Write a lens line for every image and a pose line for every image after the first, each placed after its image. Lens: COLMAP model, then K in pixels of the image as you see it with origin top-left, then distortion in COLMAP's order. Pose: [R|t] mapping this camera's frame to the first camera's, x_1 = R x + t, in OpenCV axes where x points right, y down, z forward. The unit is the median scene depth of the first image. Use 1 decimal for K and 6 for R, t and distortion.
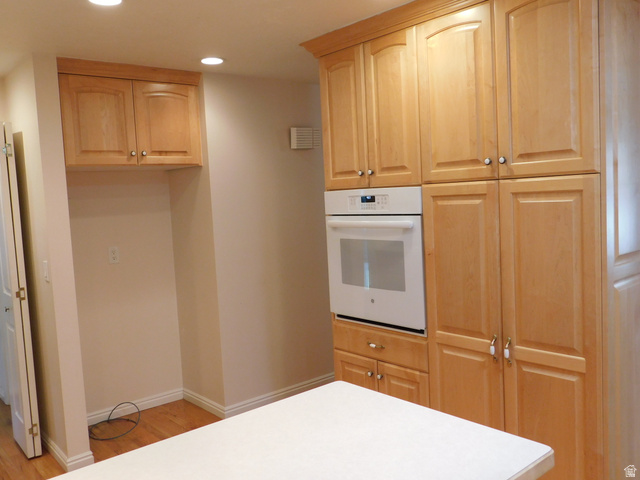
lens RADIAL K [[575.2, 0, 320.0], [0, 575.2, 240.0], [0, 0, 1]] dist [-0.003348, -0.003958]
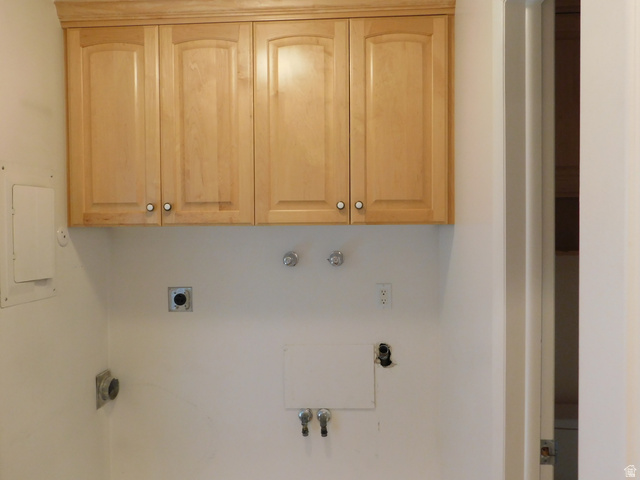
lens RADIAL K [[575.2, 0, 320.0], [0, 575.2, 240.0], [0, 0, 1]] dist [-0.003348, -0.003958]
pose [[0.700292, 0.038580, 0.712814, -0.284265], [0.026825, 0.996411, -0.080282, -0.016692], [-0.713353, 0.075342, 0.696744, 0.393474]]
